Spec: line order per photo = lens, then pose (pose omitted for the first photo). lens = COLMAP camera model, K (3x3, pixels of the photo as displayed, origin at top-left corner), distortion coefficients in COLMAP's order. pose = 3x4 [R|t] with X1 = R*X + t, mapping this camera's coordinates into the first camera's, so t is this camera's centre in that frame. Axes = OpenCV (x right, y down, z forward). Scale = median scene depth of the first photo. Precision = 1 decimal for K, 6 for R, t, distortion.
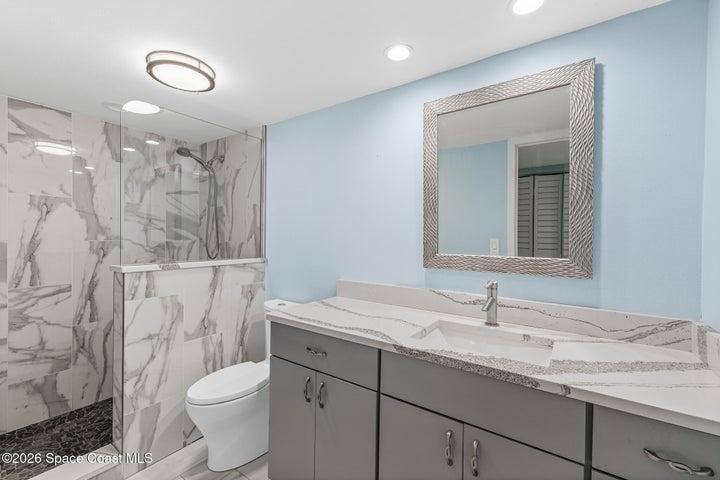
lens RADIAL K [[303.7, 0, 357.2], [0, 303.7, 238.7], [0, 0, 1]] dist [0.001532, -0.000097]
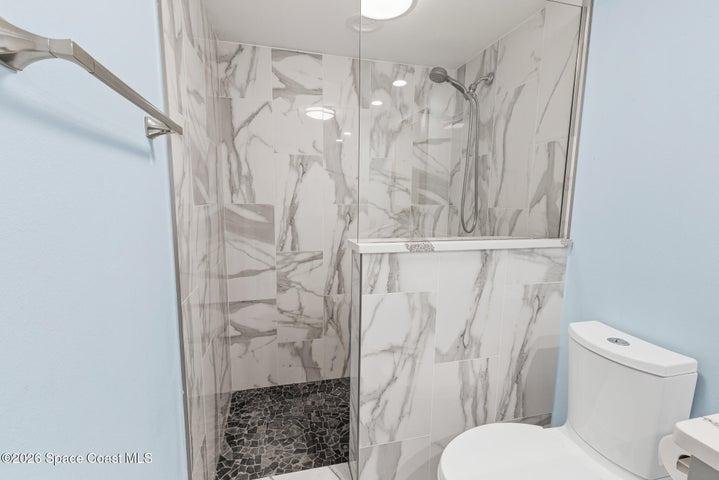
lens RADIAL K [[303.3, 0, 356.7], [0, 303.3, 238.7], [0, 0, 1]] dist [0.001532, -0.000097]
pose [[0.753278, 0.086478, -0.651992, -0.261033], [-0.009804, 0.992685, 0.120338, -0.000541], [0.657629, -0.084256, 0.748615, 0.377465]]
